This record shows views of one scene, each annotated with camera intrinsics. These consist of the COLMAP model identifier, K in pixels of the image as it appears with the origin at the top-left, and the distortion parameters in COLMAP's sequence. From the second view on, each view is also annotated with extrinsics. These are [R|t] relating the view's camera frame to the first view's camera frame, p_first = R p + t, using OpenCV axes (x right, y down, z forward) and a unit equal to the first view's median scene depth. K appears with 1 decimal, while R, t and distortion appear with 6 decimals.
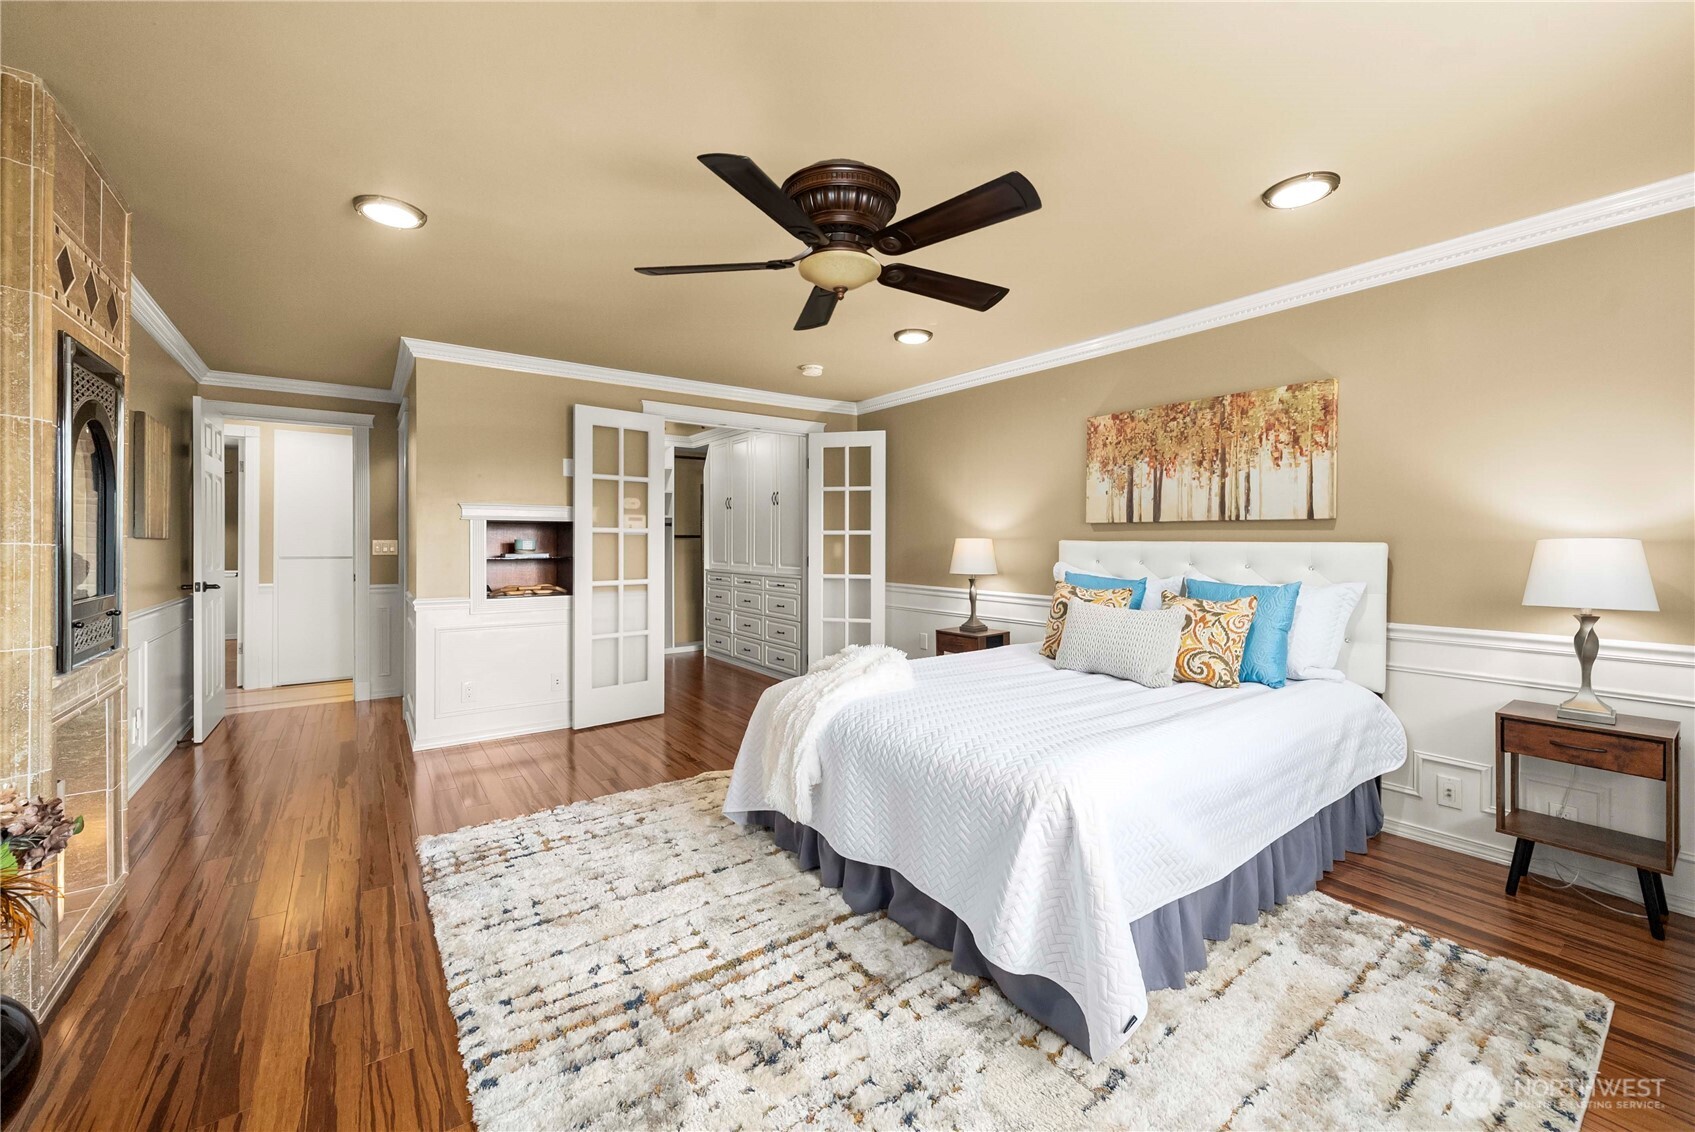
lens RADIAL K [[668.5, 0, 843.0], [0, 668.5, 547.9], [0, 0, 1]] dist [-0.001008, 0.000047]
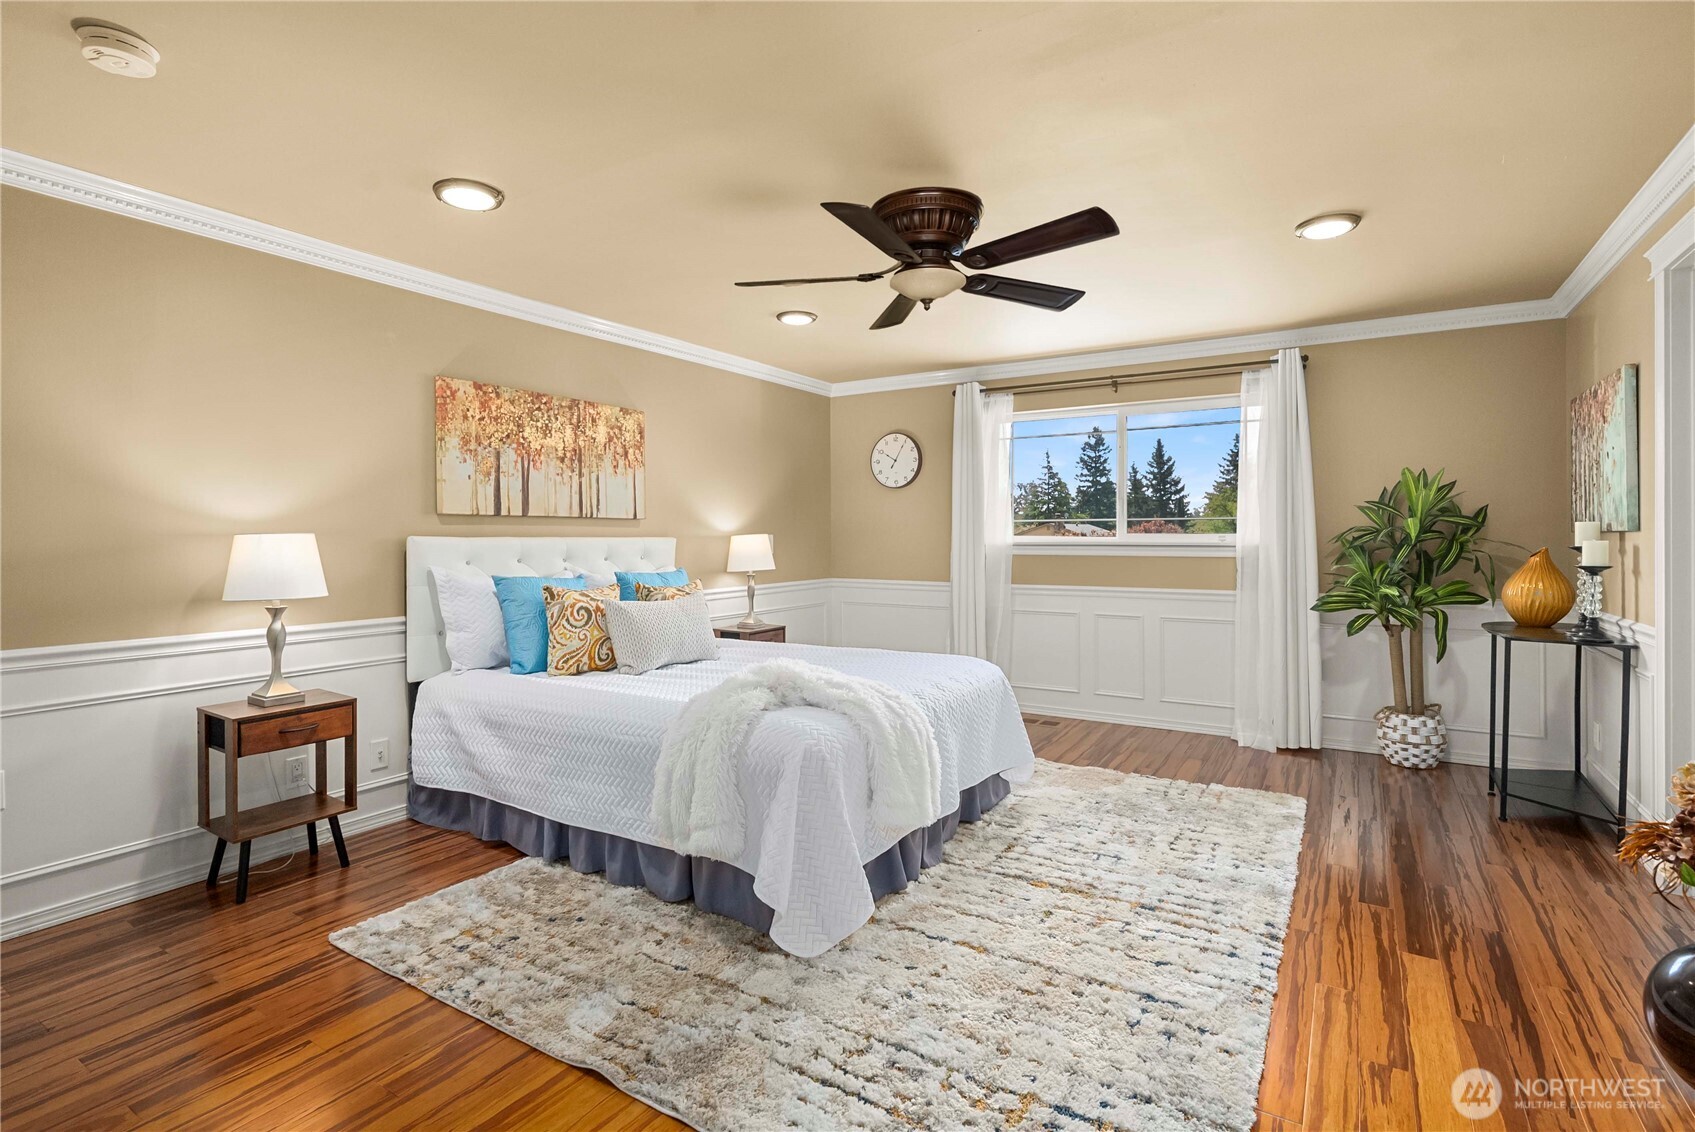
lens RADIAL K [[811.9, 0, 846.3], [0, 811.9, 538.9], [0, 0, 1]] dist [-0.000141, 0.000379]
pose [[-0.368708, -0.001986, 0.929543, -0.787334], [0.015075, 0.999853, 0.008116, -0.010465], [-0.929423, 0.017006, -0.368624, 1.081258]]
